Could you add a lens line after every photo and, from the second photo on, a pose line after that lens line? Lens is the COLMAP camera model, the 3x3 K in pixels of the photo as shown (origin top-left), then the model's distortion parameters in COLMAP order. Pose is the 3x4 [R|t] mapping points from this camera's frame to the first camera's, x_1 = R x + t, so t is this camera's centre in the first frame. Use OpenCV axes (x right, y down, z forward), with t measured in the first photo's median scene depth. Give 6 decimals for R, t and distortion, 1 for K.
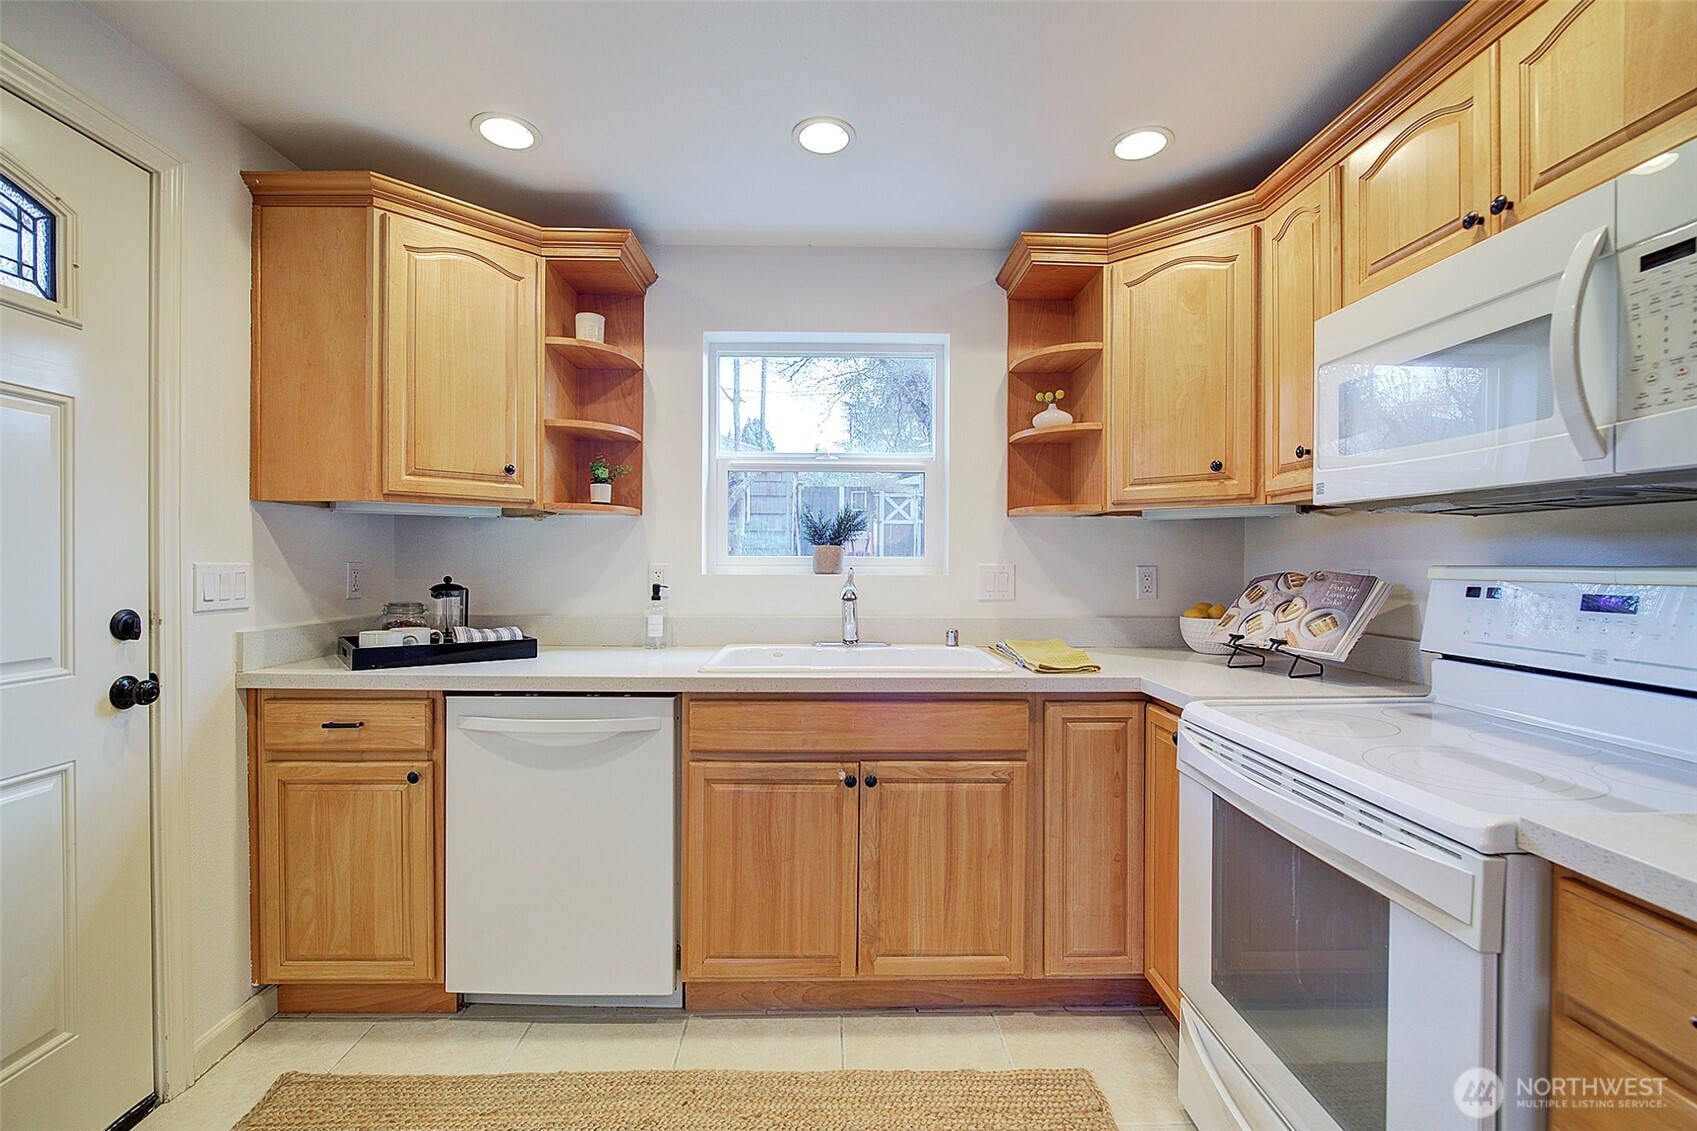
lens RADIAL K [[729.0, 0, 844.4], [0, 729.0, 564.3], [0, 0, 1]] dist [-0.014745, 0.002699]
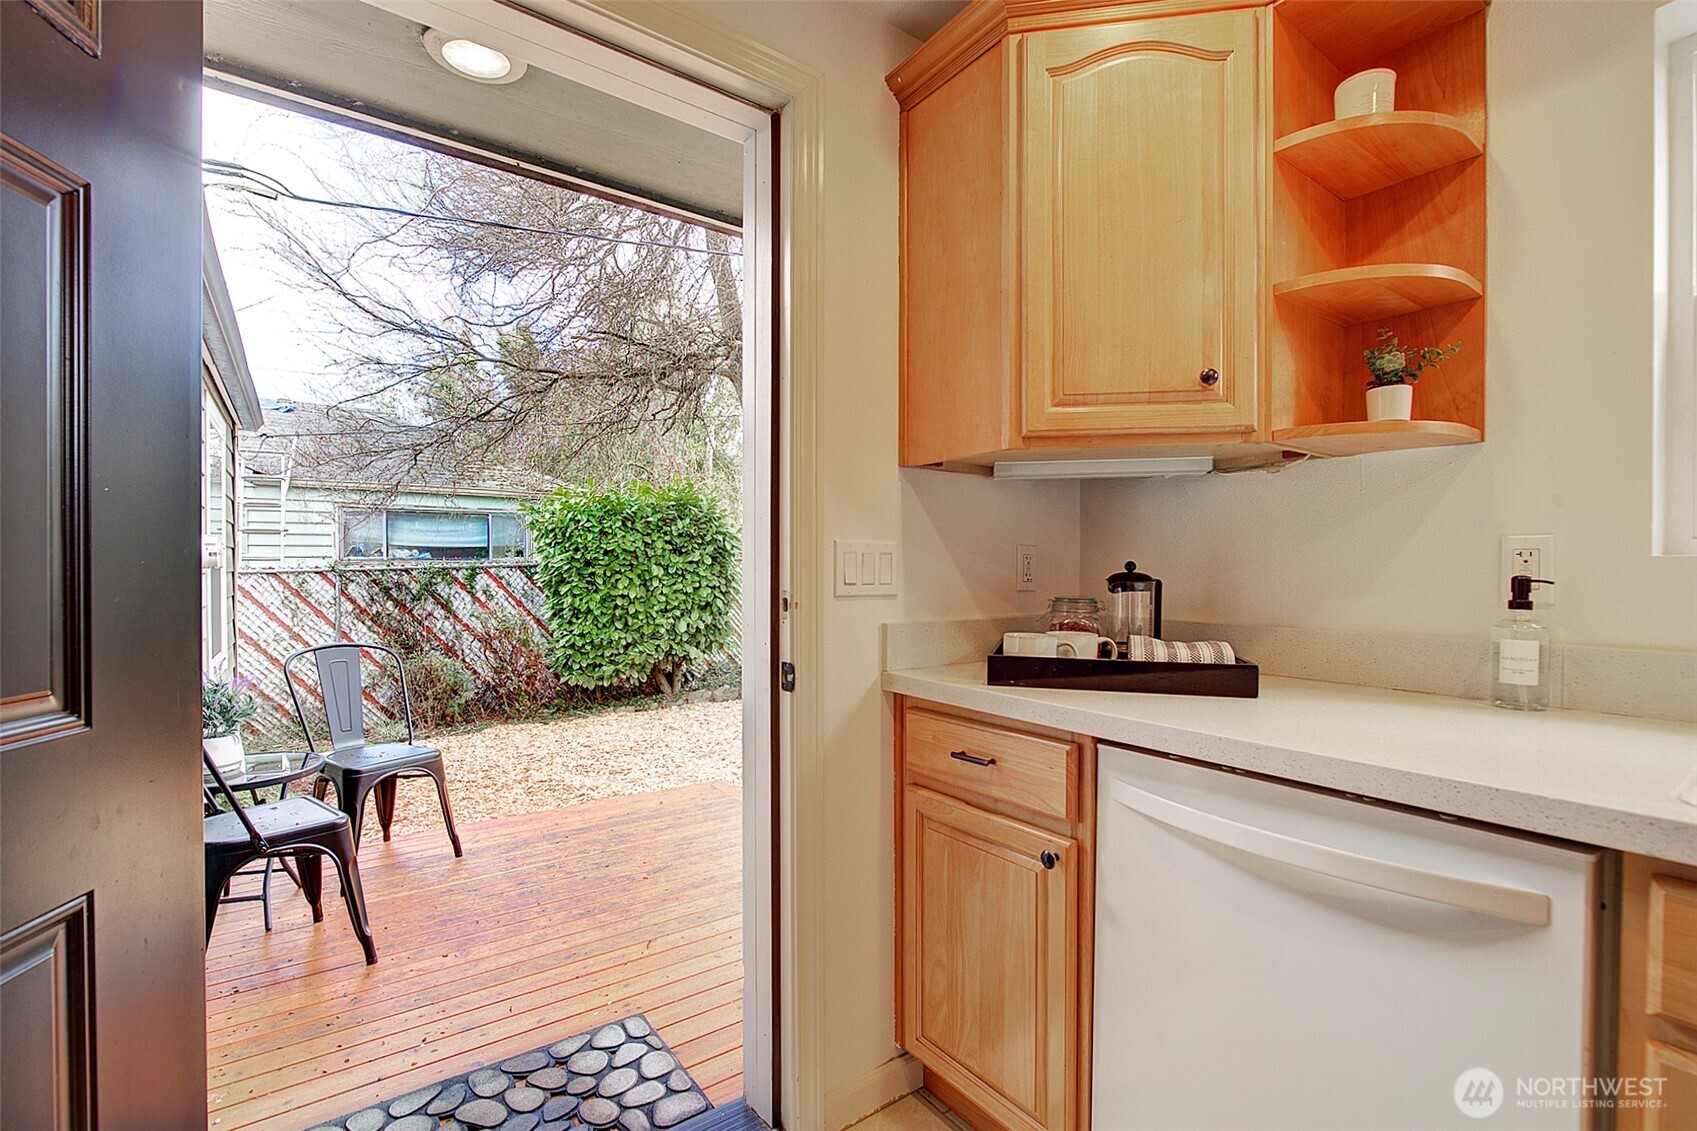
lens RADIAL K [[729.0, 0, 867.3], [0, 729.0, 577.5], [0, 0, 1]] dist [-0.014745, 0.002699]
pose [[0.569300, 0.004016, -0.822120, -0.142444], [-0.003262, 0.999991, 0.002626, 0.036154], [0.822123, 0.001186, 0.569308, 0.471612]]
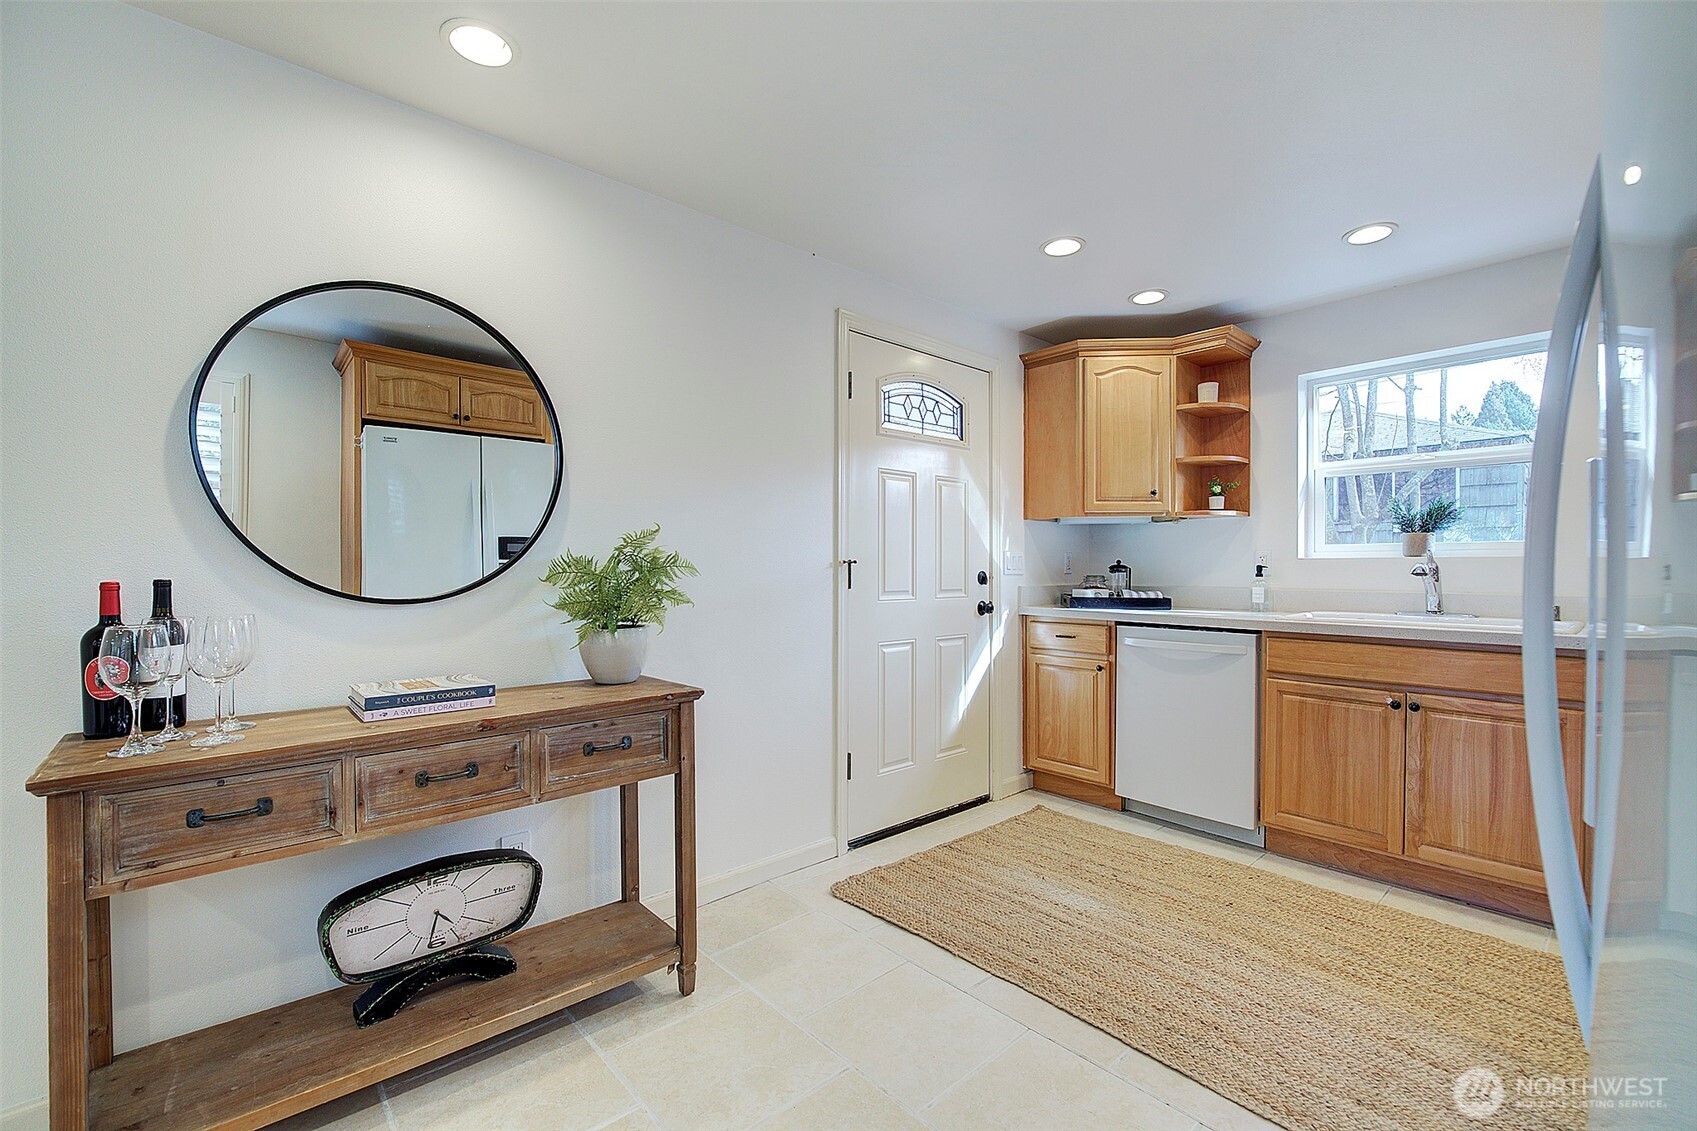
lens RADIAL K [[729.0, 0, 845.3], [0, 729.0, 567.8], [0, 0, 1]] dist [-0.014745, 0.002699]
pose [[0.645208, -0.003222, -0.764000, 0.368221], [-0.003158, 0.999971, -0.006883, 0.055989], [0.764000, 0.006854, 0.645180, -0.630644]]
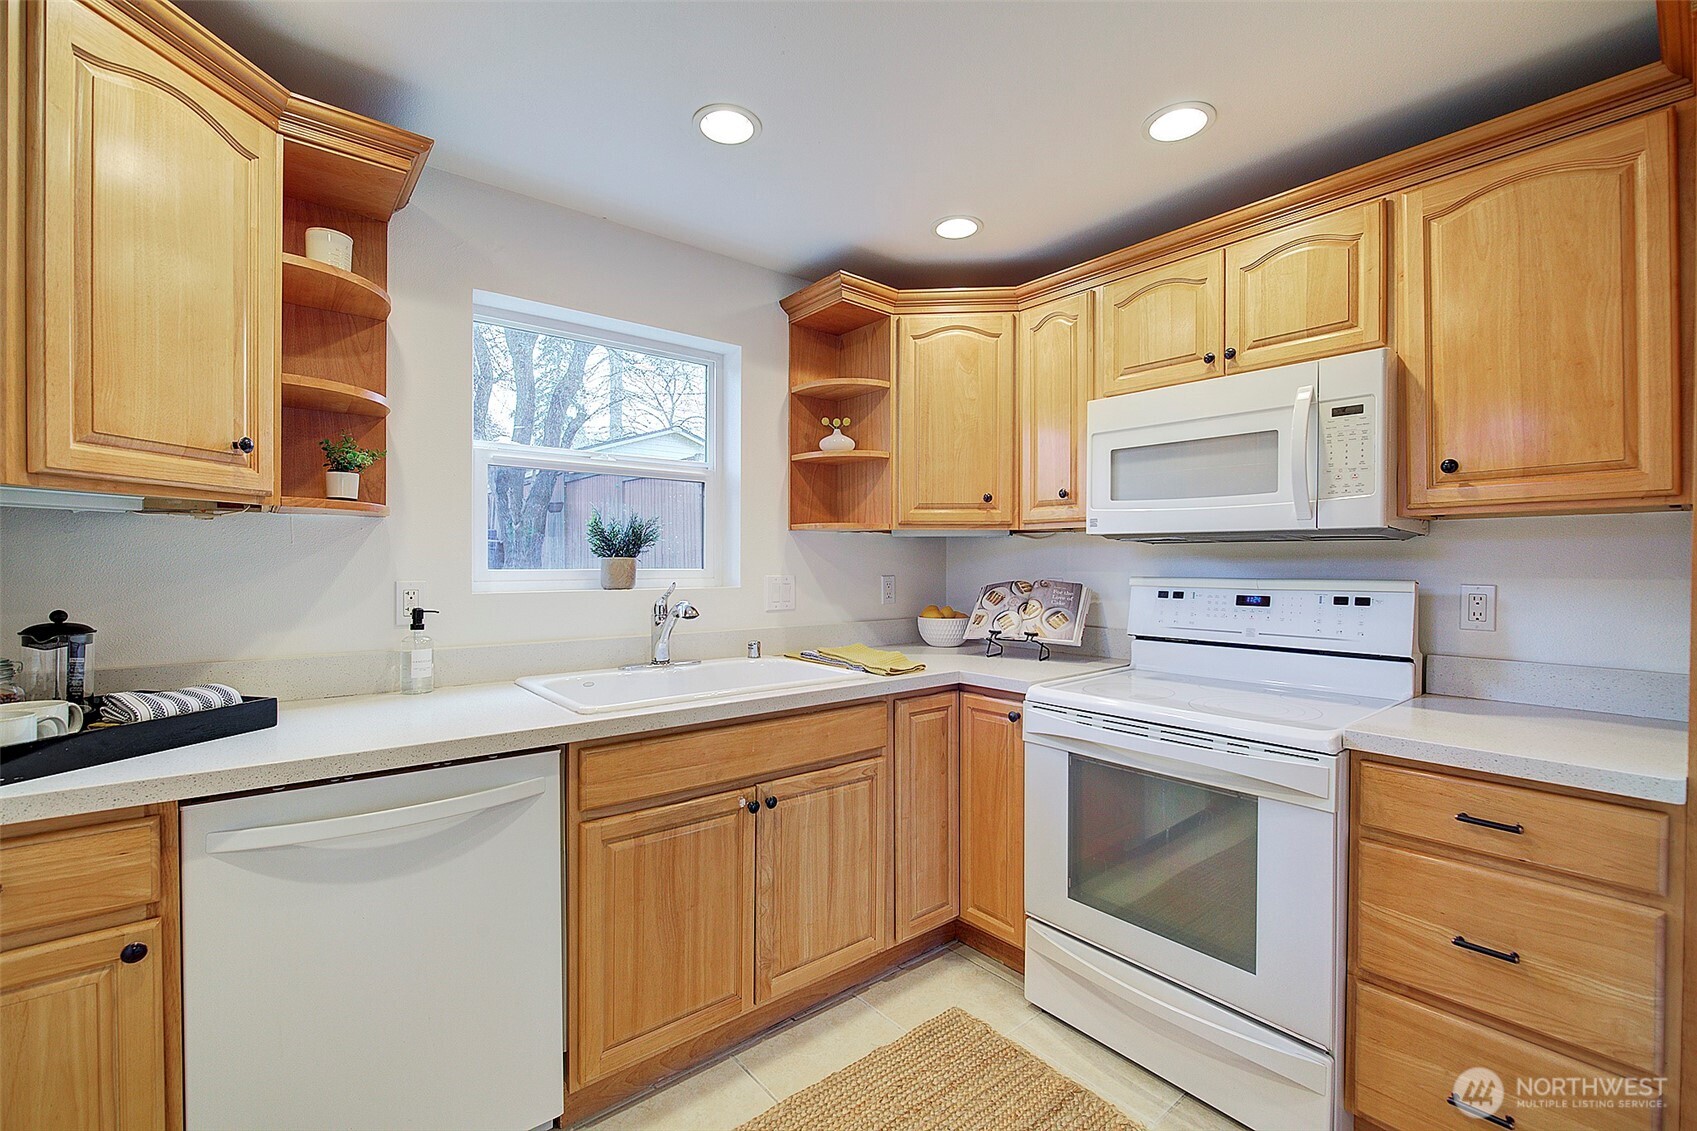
lens RADIAL K [[729.0, 0, 851.8], [0, 729.0, 568.4], [0, 0, 1]] dist [-0.014745, 0.002699]
pose [[0.784678, -0.007215, 0.619862, -0.476049], [0.003706, 0.999969, 0.006948, -0.023452], [-0.619893, -0.003155, 0.784680, 0.161669]]
